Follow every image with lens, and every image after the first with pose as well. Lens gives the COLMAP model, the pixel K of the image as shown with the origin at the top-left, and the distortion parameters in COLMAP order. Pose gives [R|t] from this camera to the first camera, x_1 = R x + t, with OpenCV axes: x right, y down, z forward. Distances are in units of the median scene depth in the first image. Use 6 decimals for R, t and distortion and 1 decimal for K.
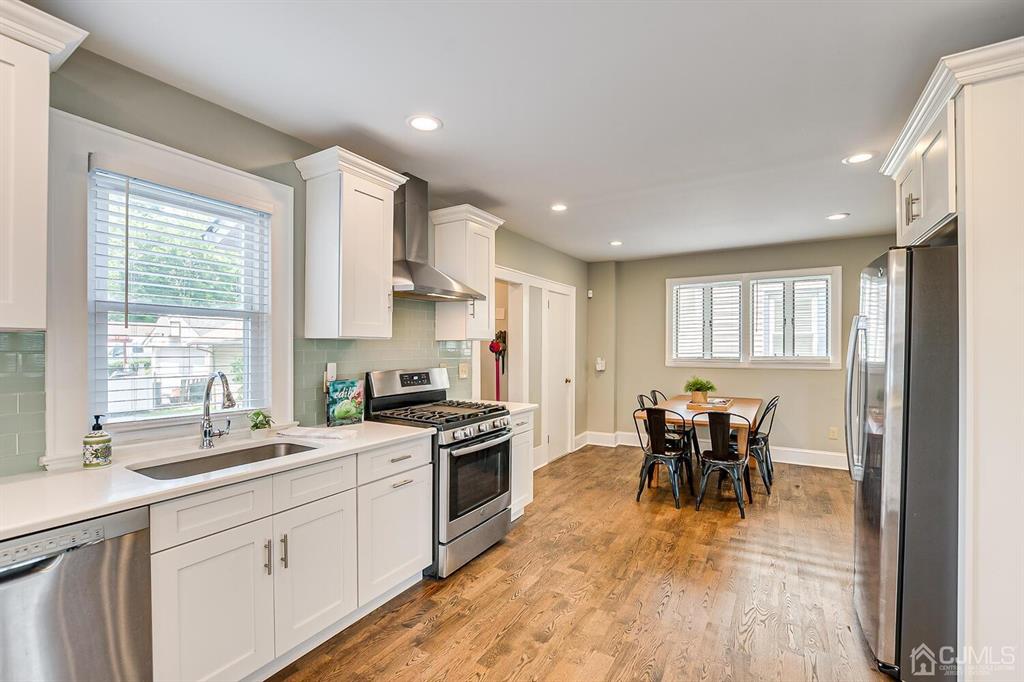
lens RADIAL K [[452.5, 0, 511.3], [0, 452.5, 346.7], [0, 0, 1]] dist [-0.023499, 0.004517]
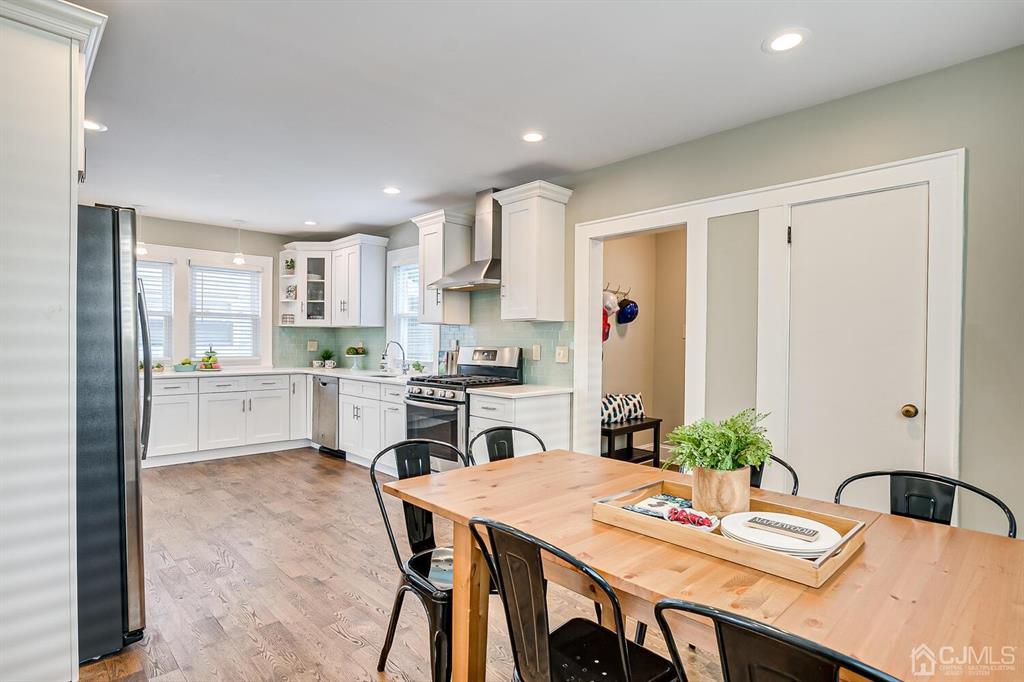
lens RADIAL K [[520.2, 0, 507.4], [0, 520.2, 348.5], [0, 0, 1]] dist [-0.013075, 0.001423]
pose [[-0.262594, 0.009938, -0.964855, 1.345259], [-0.009046, 0.999878, 0.012761, 0.041738], [0.964864, 0.012079, -0.262472, 1.691474]]
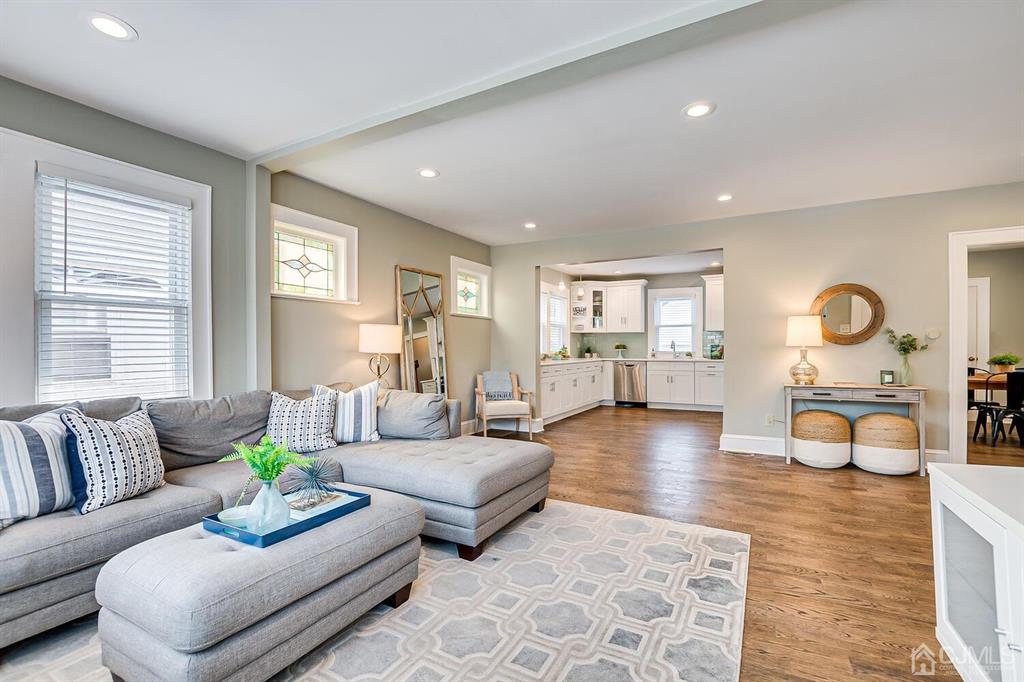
lens RADIAL K [[452.5, 0, 515.3], [0, 452.5, 342.6], [0, 0, 1]] dist [-0.023499, 0.004517]
pose [[0.050616, -0.003379, -0.998712, 2.618134], [0.002358, 0.999992, -0.003264, 0.066624], [0.998715, -0.002190, 0.050623, -0.526315]]
